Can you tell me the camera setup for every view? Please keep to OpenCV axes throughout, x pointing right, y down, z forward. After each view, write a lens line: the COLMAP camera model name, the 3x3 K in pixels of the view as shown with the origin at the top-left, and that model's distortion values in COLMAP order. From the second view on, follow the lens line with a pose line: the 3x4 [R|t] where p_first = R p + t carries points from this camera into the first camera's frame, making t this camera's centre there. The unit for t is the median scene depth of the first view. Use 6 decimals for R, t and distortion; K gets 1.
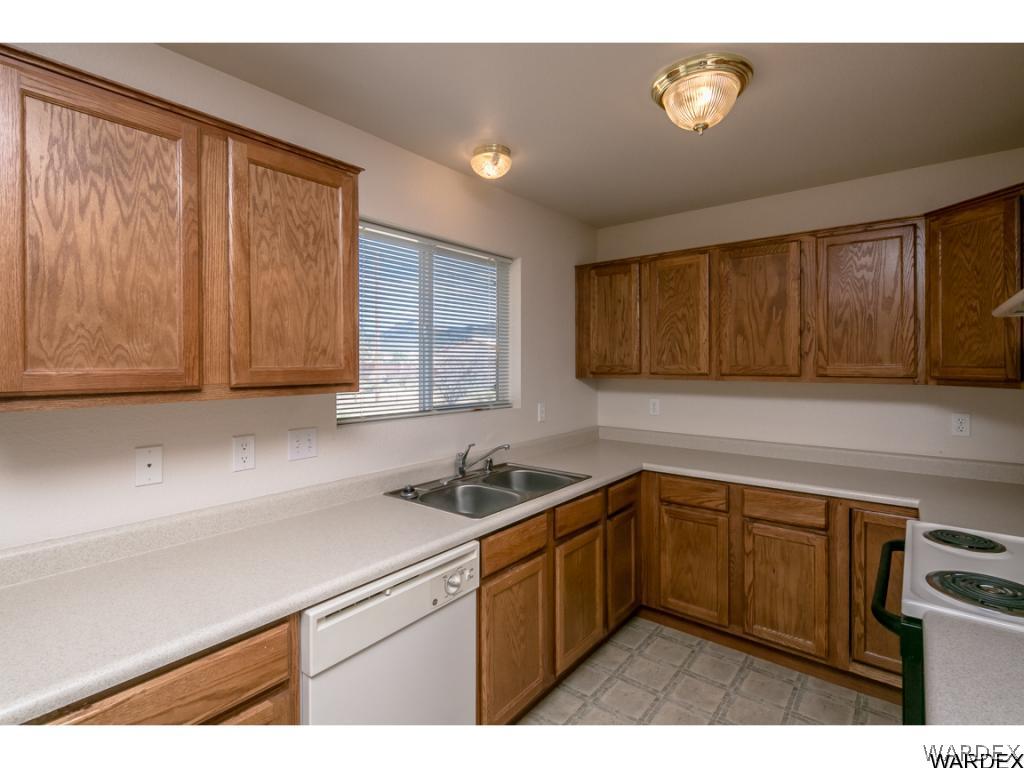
lens RADIAL K [[494.6, 0, 516.4], [0, 494.6, 362.7], [0, 0, 1]] dist [0.018982, -0.005751]
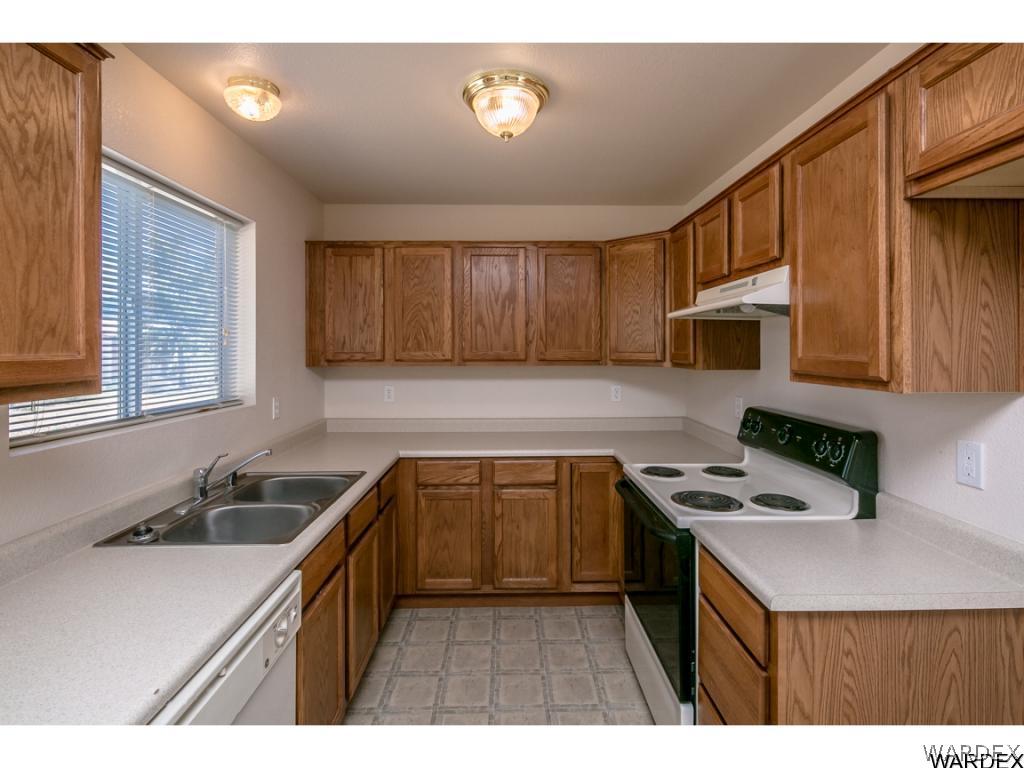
lens RADIAL K [[494.6, 0, 510.0], [0, 494.6, 348.7], [0, 0, 1]] dist [0.018982, -0.005751]
pose [[0.773297, 0.000928, 0.634043, -0.236392], [0.000844, 0.999997, -0.002493, 0.001416], [-0.634044, 0.002463, 0.773293, 0.111149]]
